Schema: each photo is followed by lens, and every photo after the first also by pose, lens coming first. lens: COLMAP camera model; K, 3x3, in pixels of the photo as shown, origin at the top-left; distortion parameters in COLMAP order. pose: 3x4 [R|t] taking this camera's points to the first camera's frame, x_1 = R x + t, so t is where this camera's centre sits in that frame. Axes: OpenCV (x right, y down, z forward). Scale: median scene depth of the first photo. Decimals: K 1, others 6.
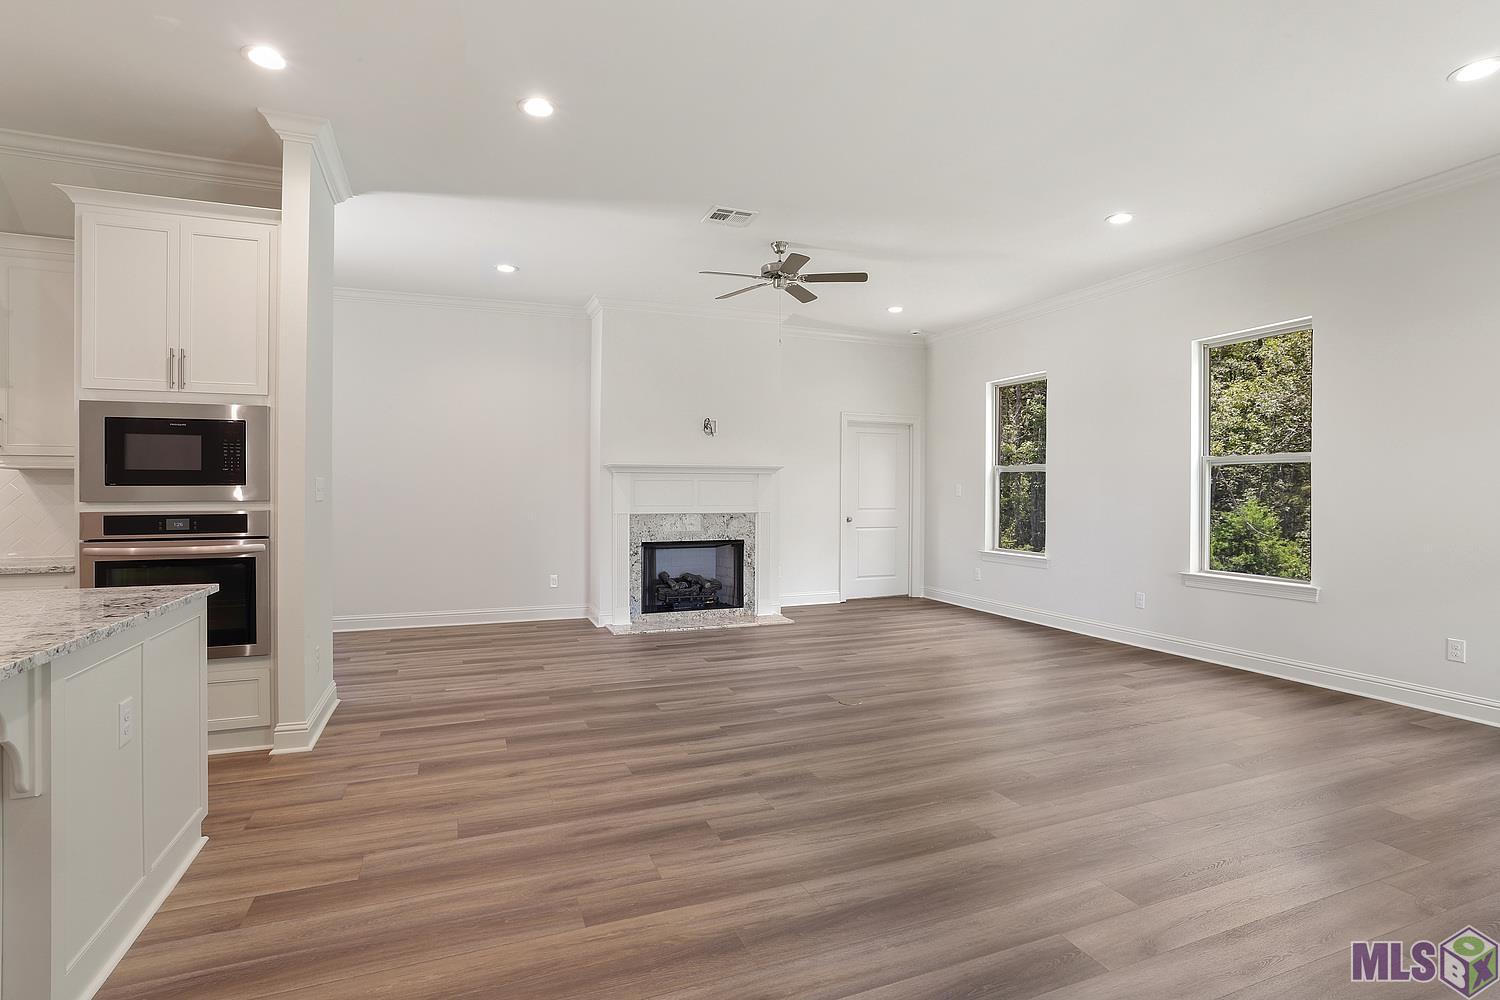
lens RADIAL K [[730.9, 0, 745.1], [0, 730.9, 510.4], [0, 0, 1]] dist [-0.015578, 0.007343]
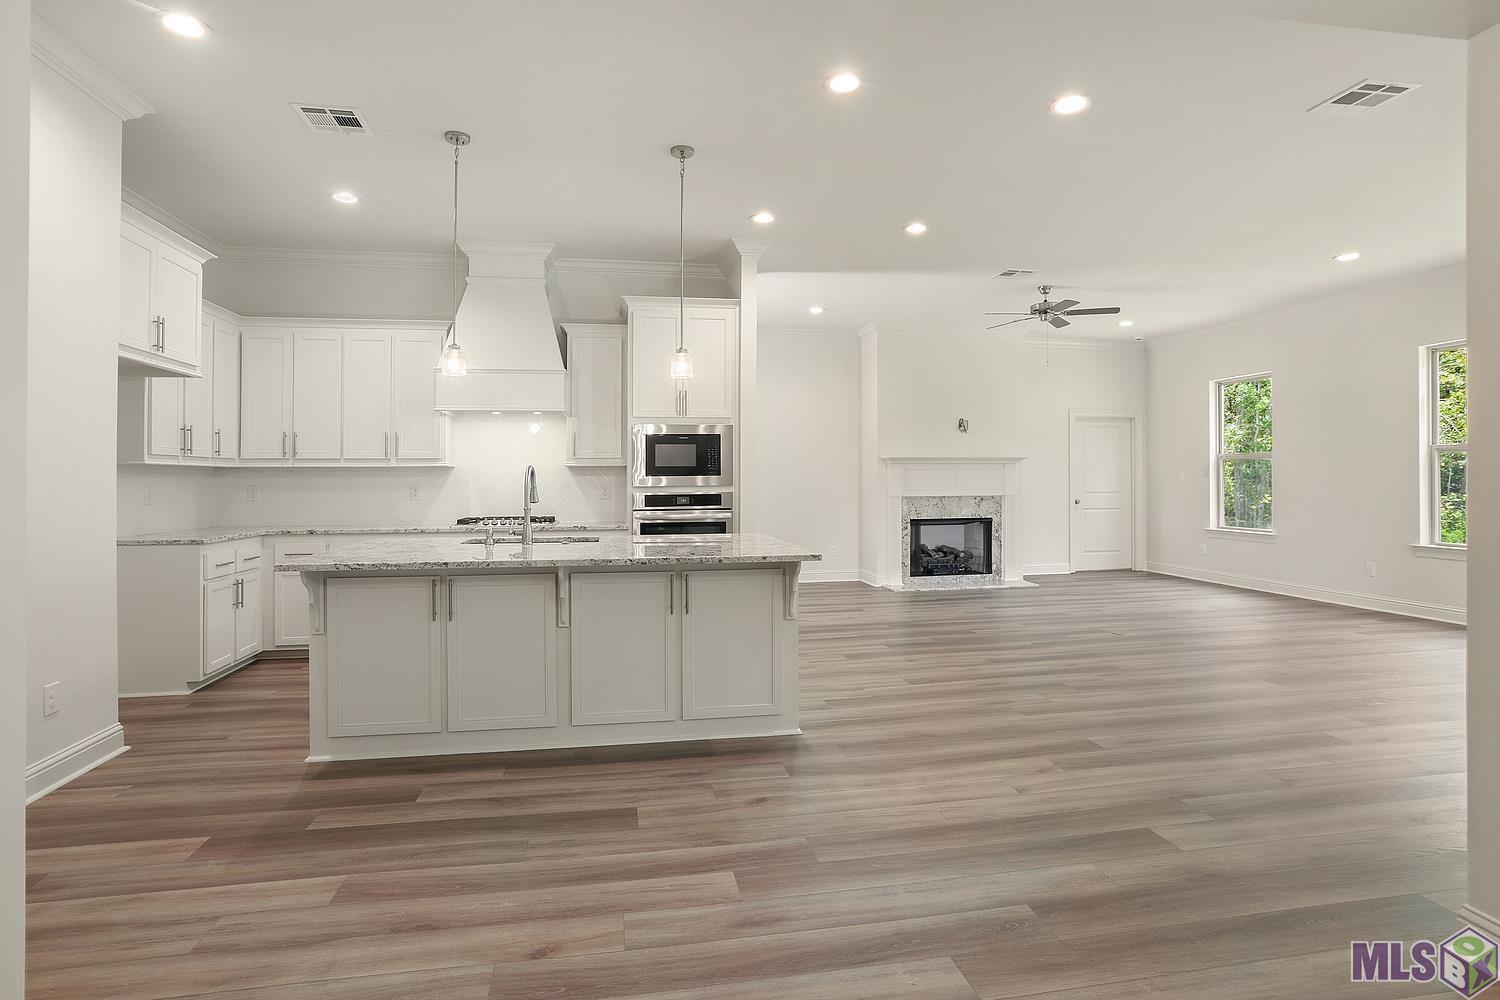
lens RADIAL K [[730.9, 0, 745.1], [0, 730.9, 499.4], [0, 0, 1]] dist [-0.015578, 0.007343]
pose [[0.978776, -0.004903, -0.204876, -0.159938], [0.004522, 0.999987, -0.002330, 0.010960], [0.204884, 0.001354, 0.978785, -0.276540]]
